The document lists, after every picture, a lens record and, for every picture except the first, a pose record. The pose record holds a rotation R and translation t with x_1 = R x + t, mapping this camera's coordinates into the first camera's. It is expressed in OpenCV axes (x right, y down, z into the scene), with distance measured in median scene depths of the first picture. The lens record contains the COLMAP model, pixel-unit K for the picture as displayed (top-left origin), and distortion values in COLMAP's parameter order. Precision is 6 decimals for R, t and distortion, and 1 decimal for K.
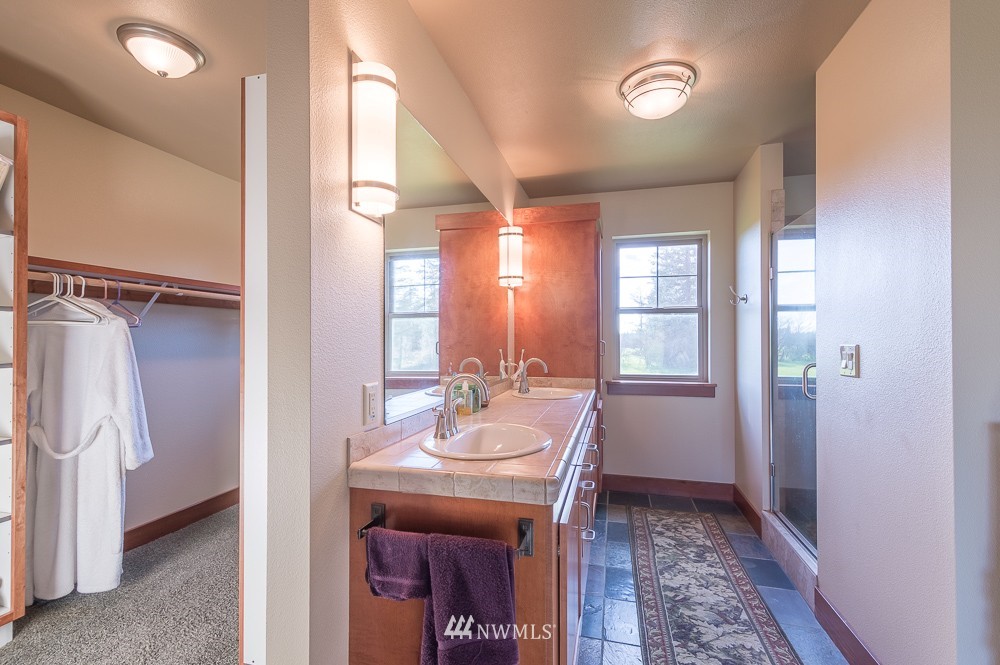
lens RADIAL K [[452.7, 0, 496.5], [0, 452.7, 333.6], [0, 0, 1]] dist [0.003143, -0.000198]
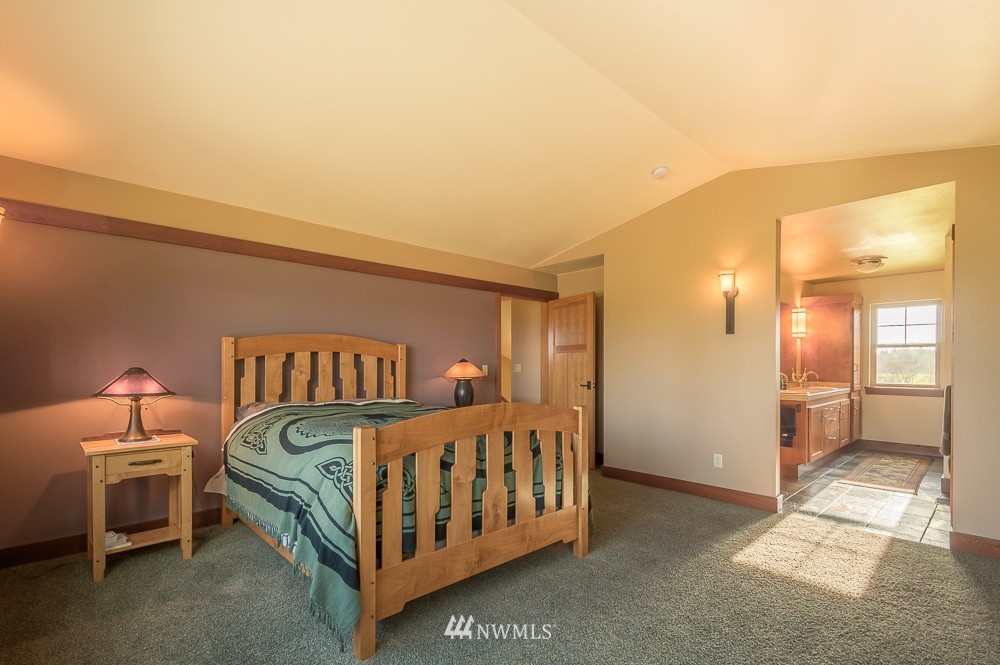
lens RADIAL K [[452.7, 0, 496.9], [0, 452.7, 370.5], [0, 0, 1]] dist [0.003143, -0.000198]
pose [[0.842815, 0.005951, -0.538171, -0.014084], [0.008629, 0.999661, 0.024568, -0.015628], [0.538135, -0.025350, 0.842477, -1.441436]]
